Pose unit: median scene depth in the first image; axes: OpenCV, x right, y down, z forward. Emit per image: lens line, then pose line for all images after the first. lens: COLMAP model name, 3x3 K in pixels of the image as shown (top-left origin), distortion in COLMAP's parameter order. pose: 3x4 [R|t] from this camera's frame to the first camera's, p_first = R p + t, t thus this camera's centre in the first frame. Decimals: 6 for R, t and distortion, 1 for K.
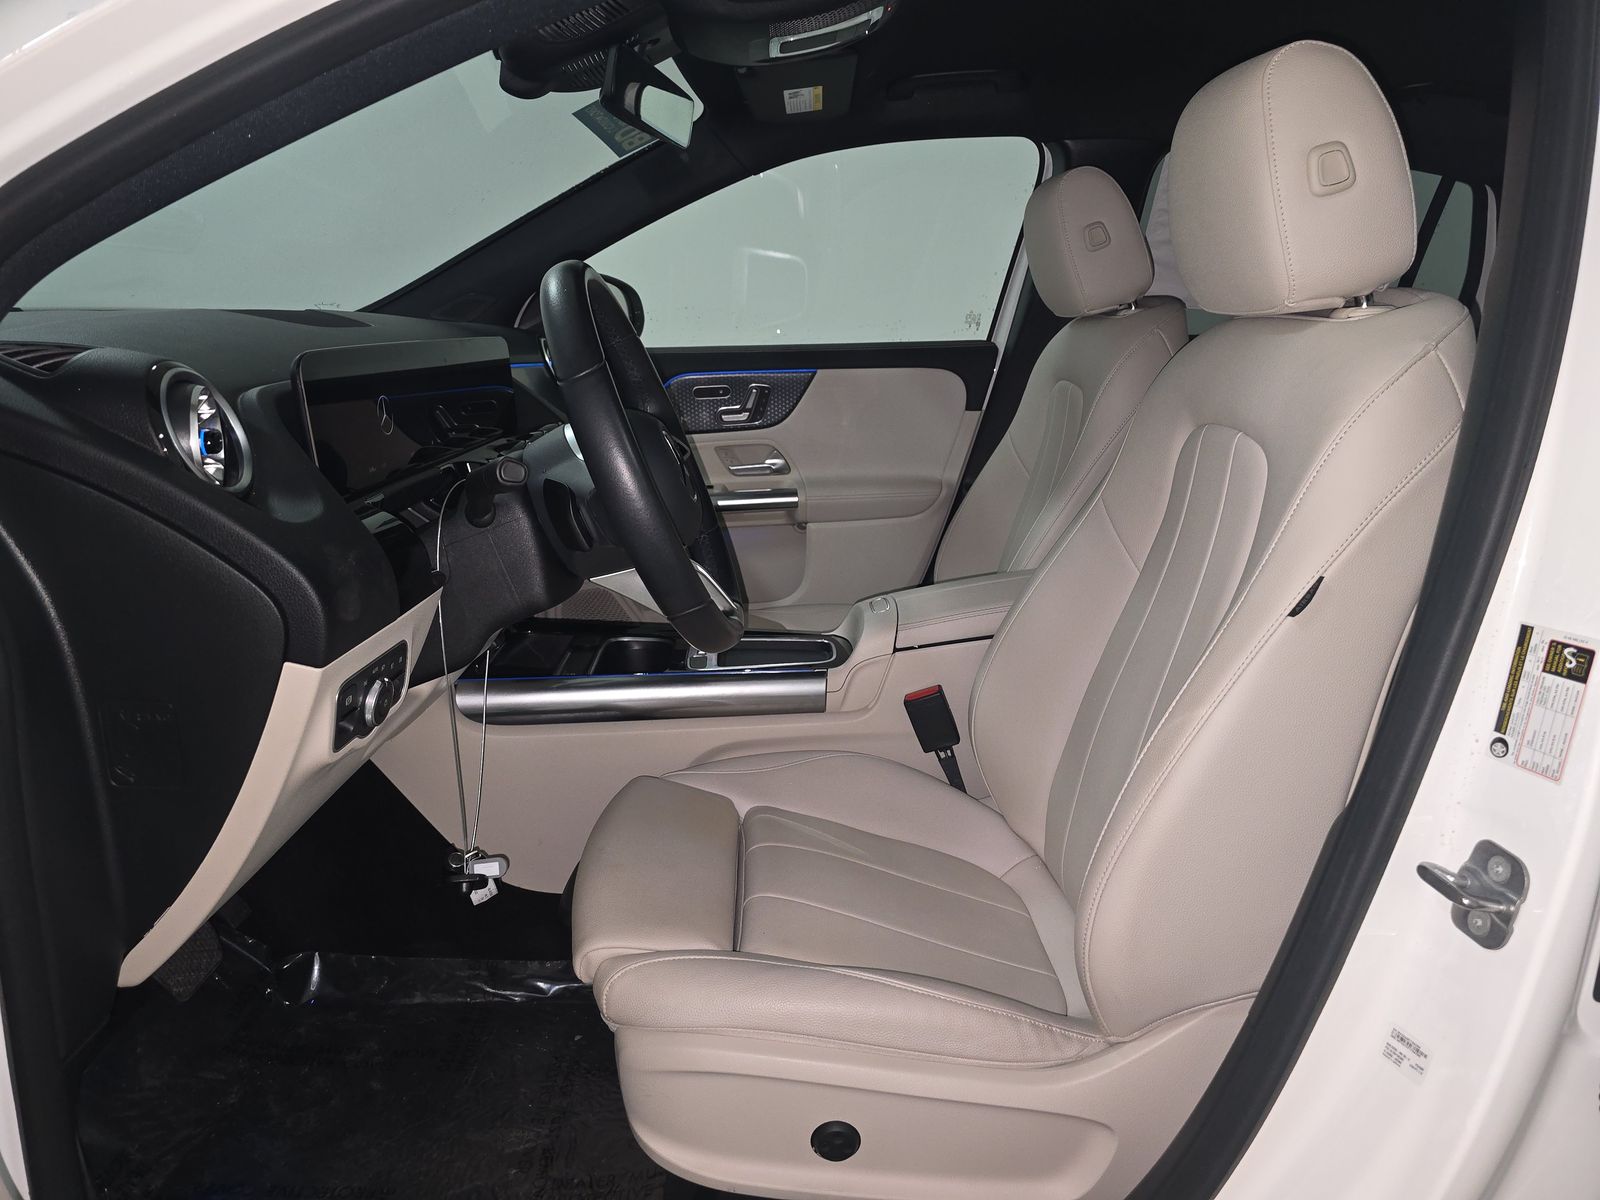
lens RADIAL K [[1079.7, 0, 809.4], [0, 1079.7, 600.2], [0, 0, 1]] dist [0.053140, -0.041889]
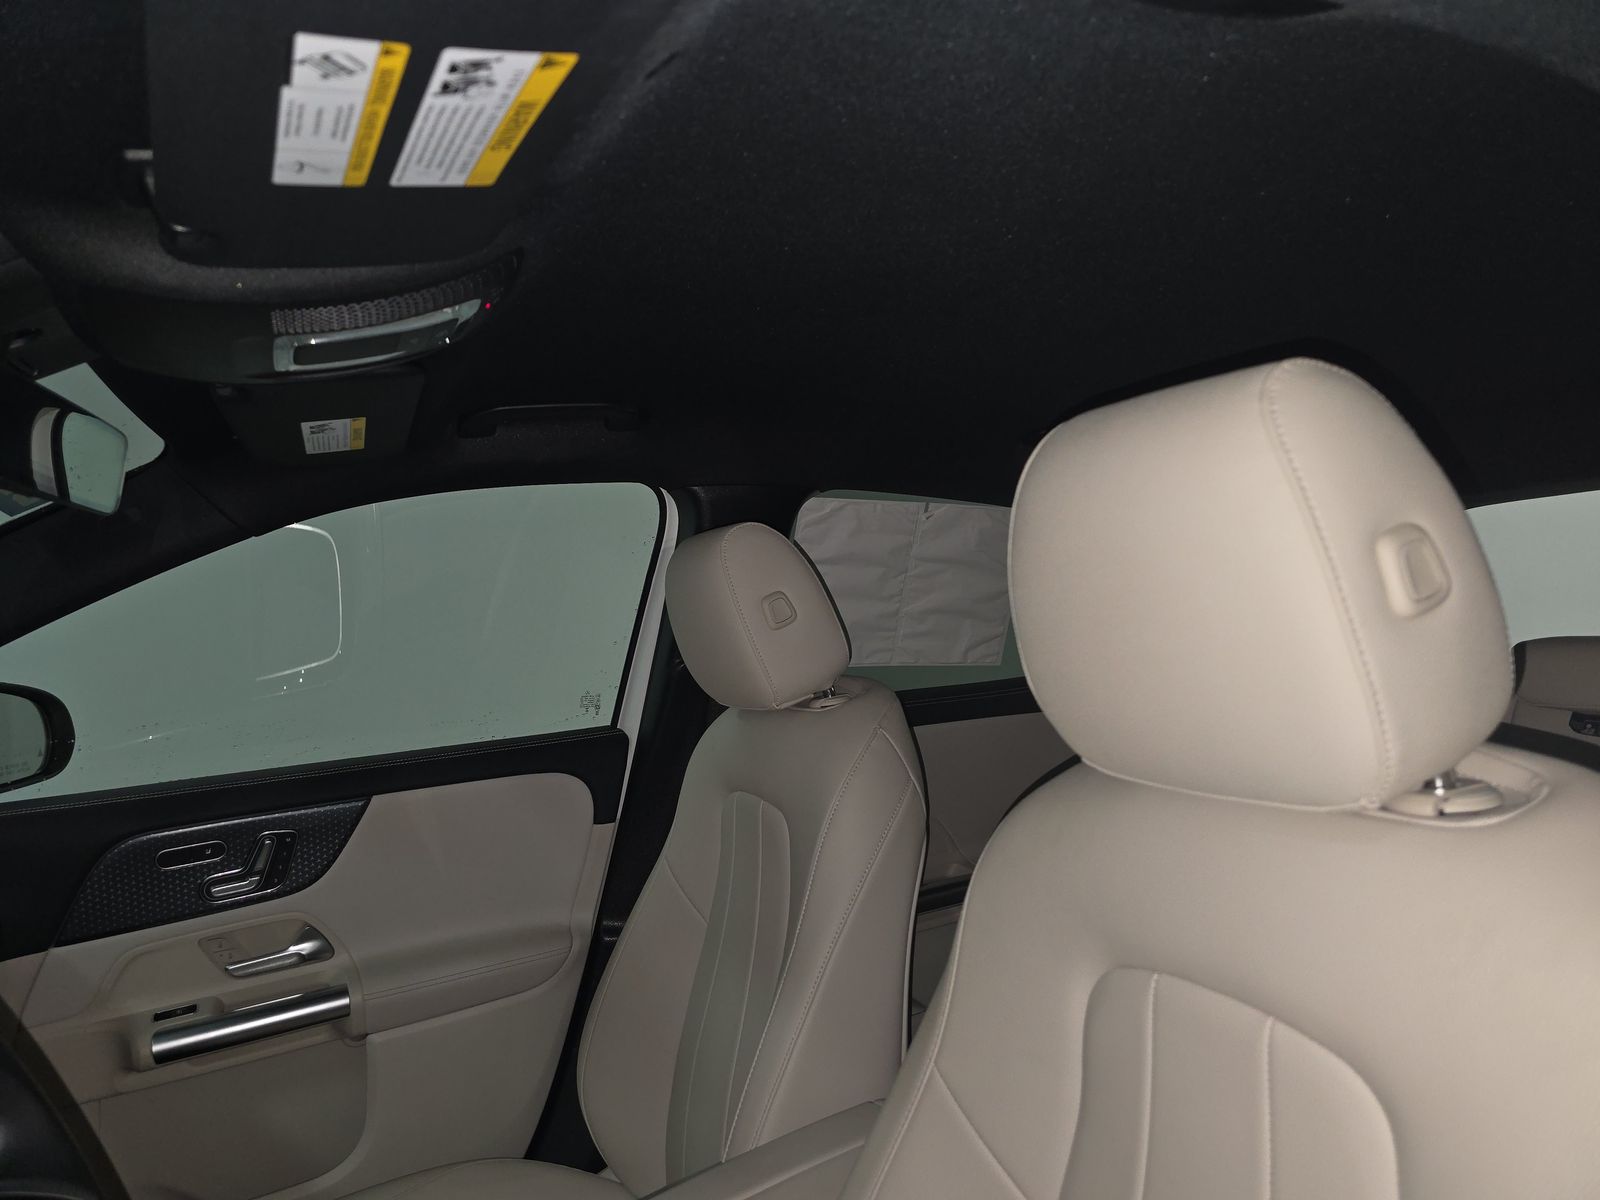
lens RADIAL K [[1079.7, 0, 809.4], [0, 1079.7, 600.2], [0, 0, 1]] dist [0.053140, -0.041889]
pose [[0.915071, -0.048281, 0.400391, -0.009145], [0.157447, 0.956791, -0.244460, -0.121491], [-0.371288, 0.286739, 0.883134, 0.261981]]
